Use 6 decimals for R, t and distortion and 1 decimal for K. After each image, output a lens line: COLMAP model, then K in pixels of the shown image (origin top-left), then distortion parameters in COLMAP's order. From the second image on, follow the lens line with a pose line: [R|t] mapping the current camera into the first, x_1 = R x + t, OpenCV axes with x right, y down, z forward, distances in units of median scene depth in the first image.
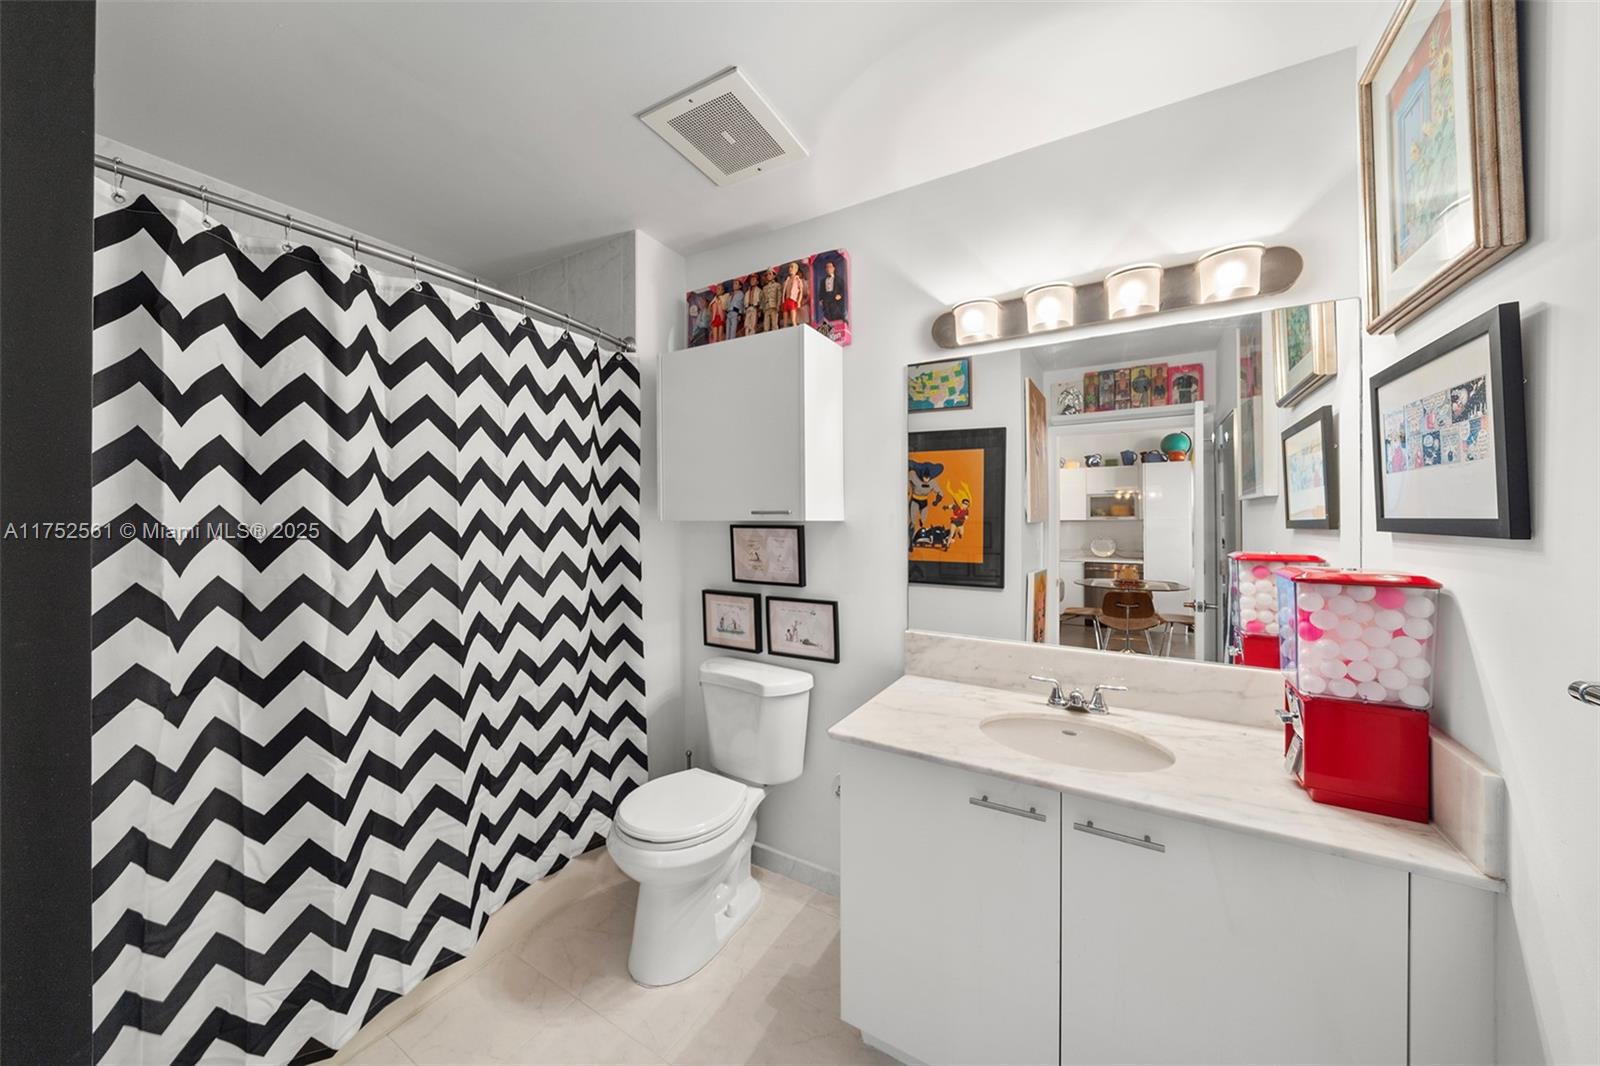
lens RADIAL K [[552.5, 0, 795.5], [0, 552.5, 532.8], [0, 0, 1]] dist [-0.004062, -0.000106]
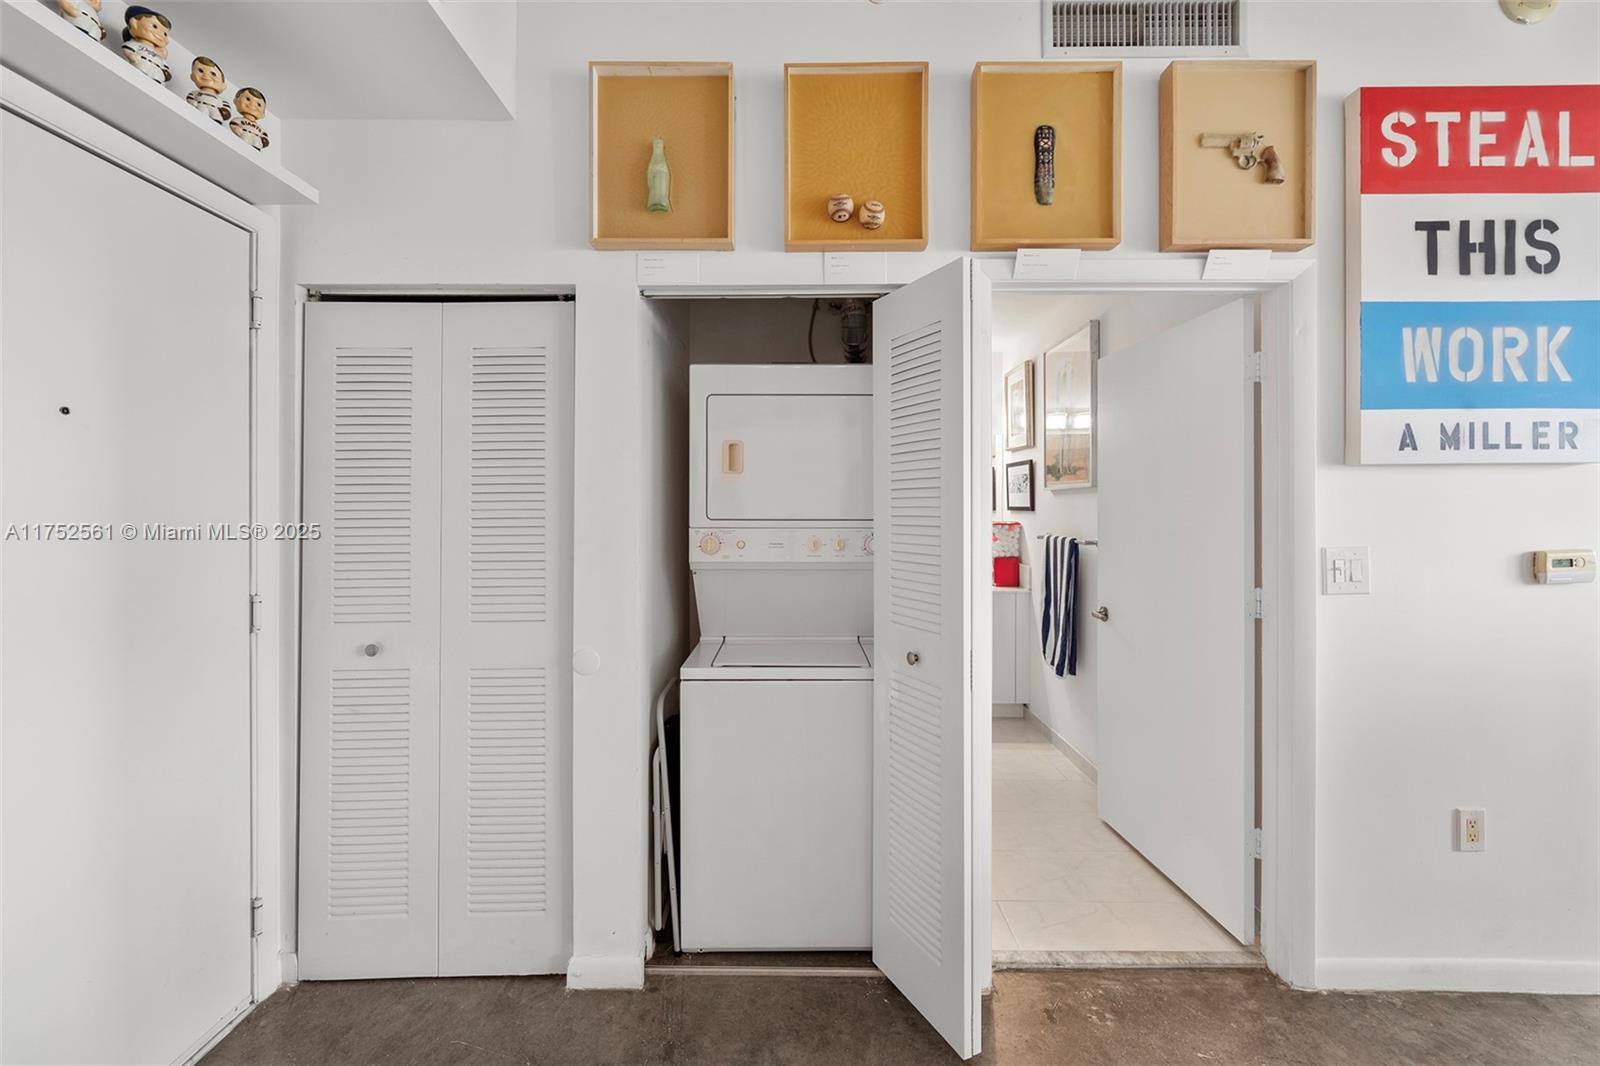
lens RADIAL K [[635.8, 0, 802.3], [0, 635.8, 524.2], [0, 0, 1]] dist [-0.001267, -0.000188]
pose [[0.861032, -0.001680, 0.508547, -2.387486], [-0.000536, 0.999991, 0.004211, 0.078849], [-0.508550, -0.003899, 0.861024, -2.038741]]
